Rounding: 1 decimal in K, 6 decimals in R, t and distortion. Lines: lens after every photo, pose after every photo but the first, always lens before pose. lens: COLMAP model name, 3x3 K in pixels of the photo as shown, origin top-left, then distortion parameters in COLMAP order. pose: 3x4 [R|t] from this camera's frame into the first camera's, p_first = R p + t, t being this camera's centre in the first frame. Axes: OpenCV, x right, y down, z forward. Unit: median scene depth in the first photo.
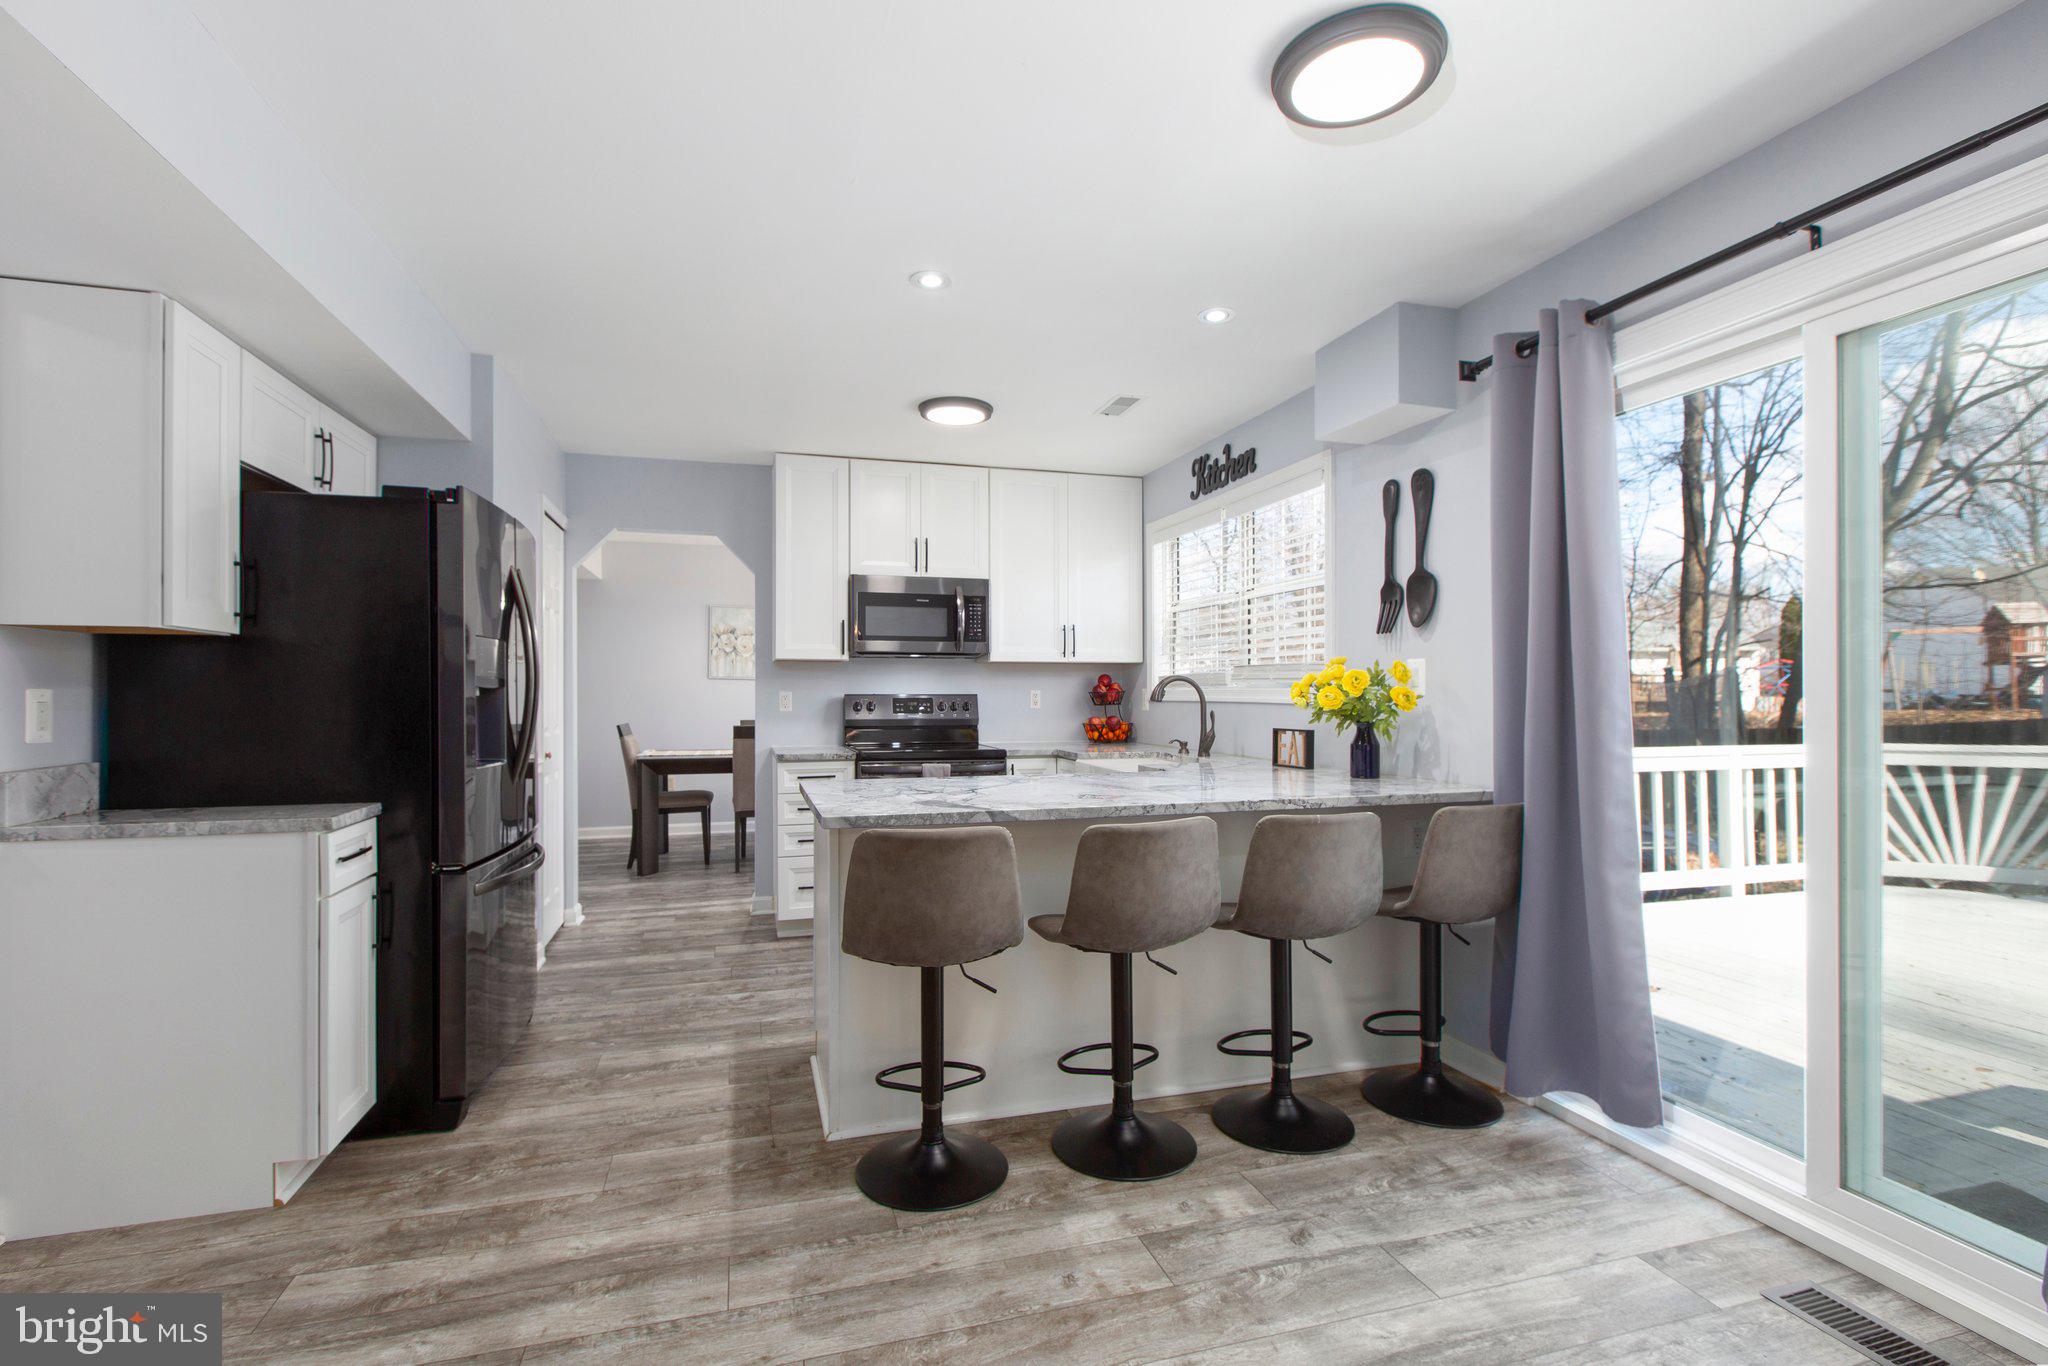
lens RADIAL K [[907.4, 0, 997.6], [0, 907.4, 679.2], [0, 0, 1]] dist [0.003825, 0.000682]
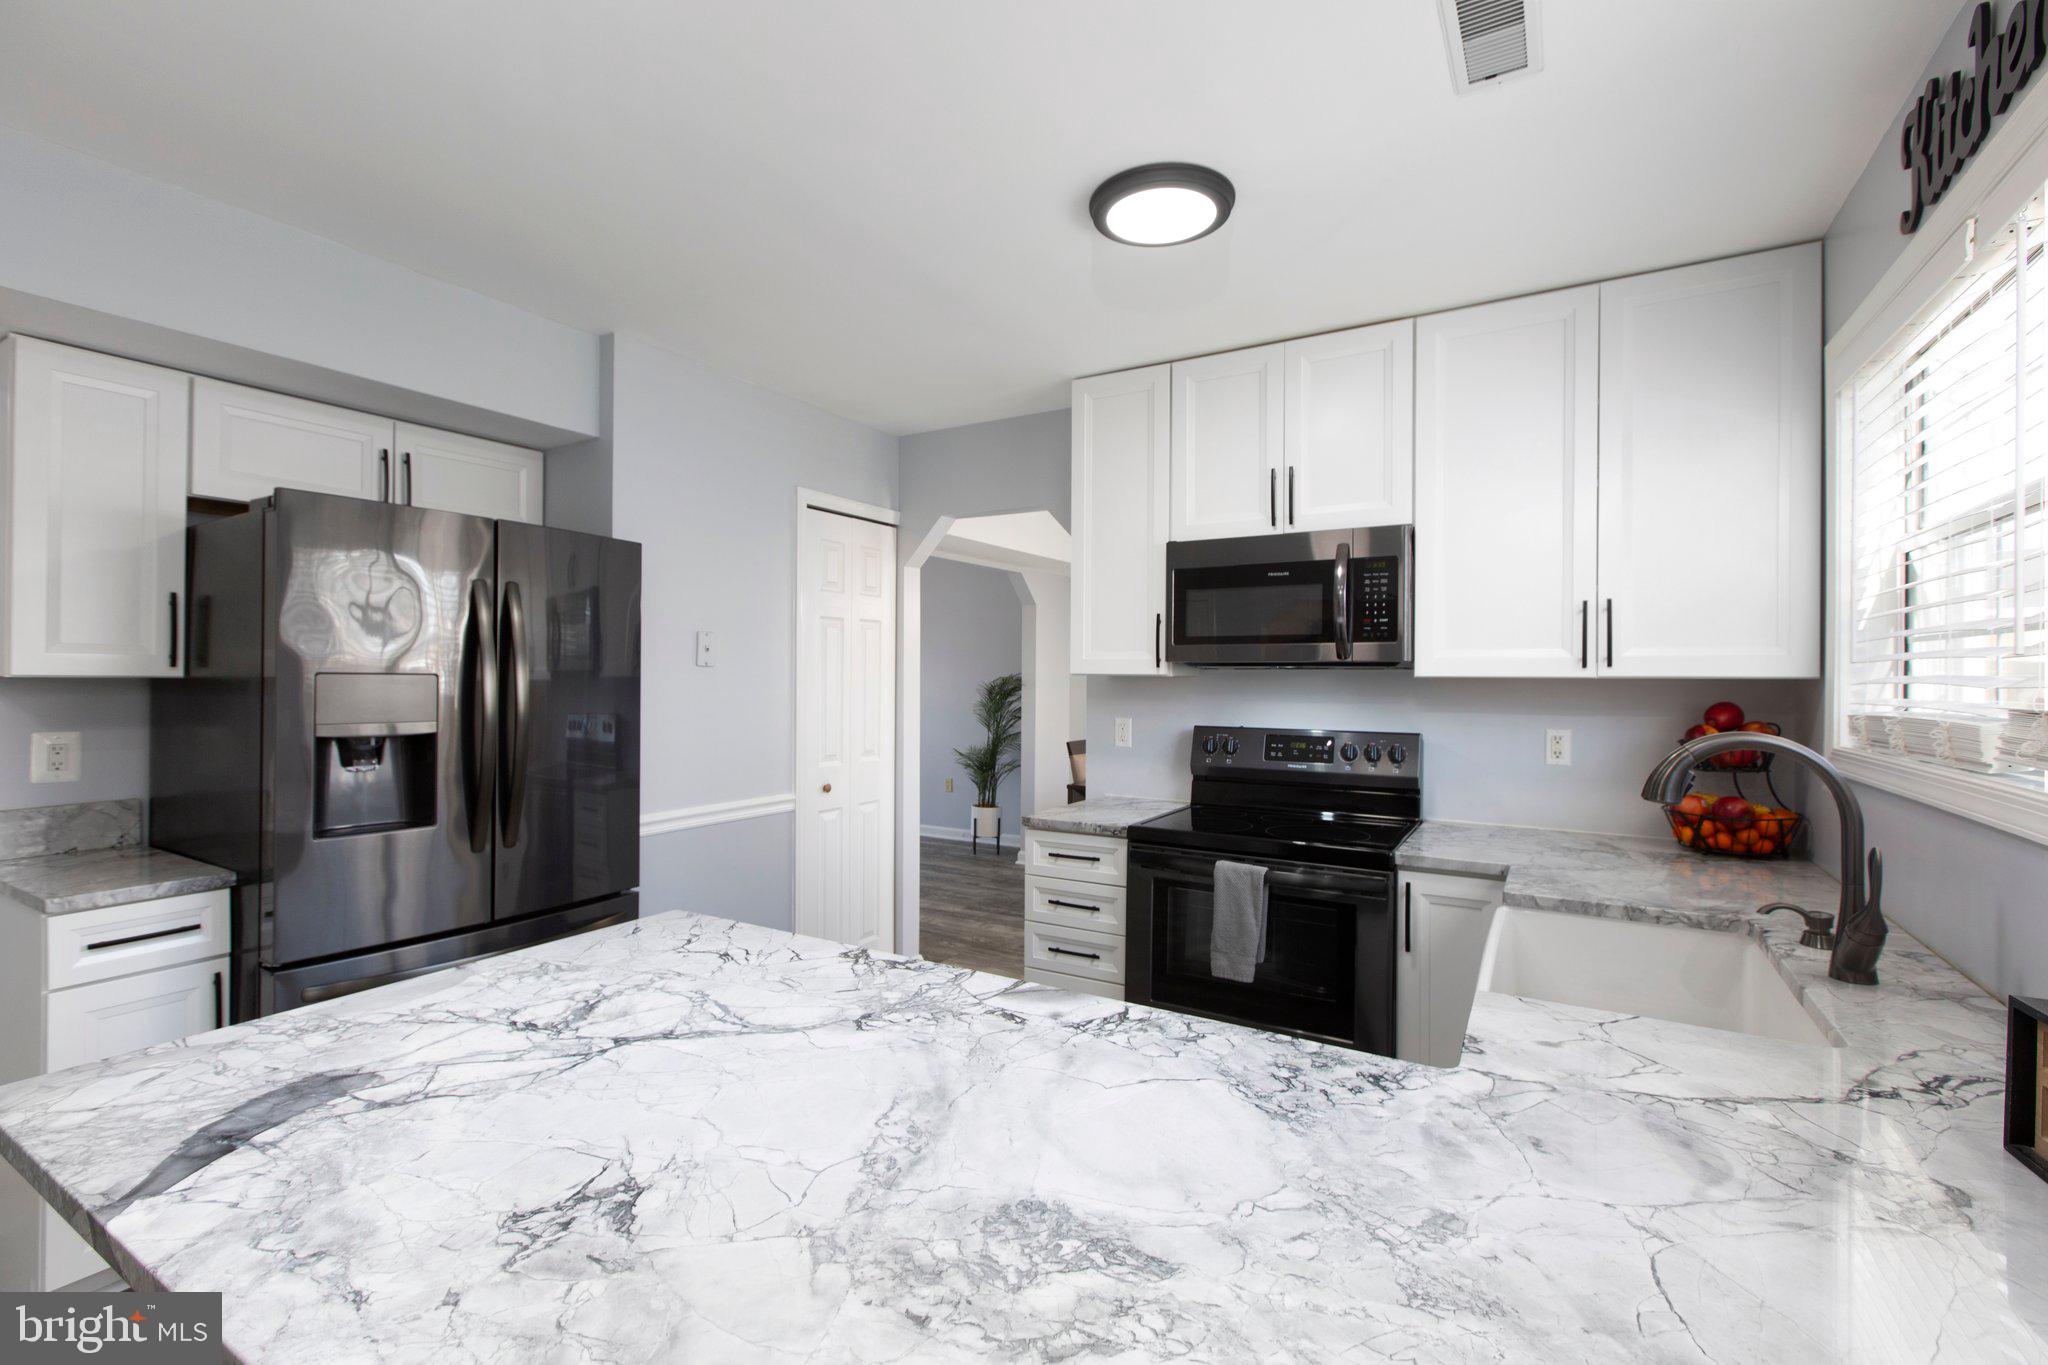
lens RADIAL K [[907.4, 0, 997.6], [0, 907.4, 678.7], [0, 0, 1]] dist [0.003825, 0.000682]
pose [[0.686362, 0.003515, -0.727252, 0.313029], [0.004839, 0.999944, 0.009401, -0.036054], [0.727244, -0.009972, 0.686307, 0.660800]]
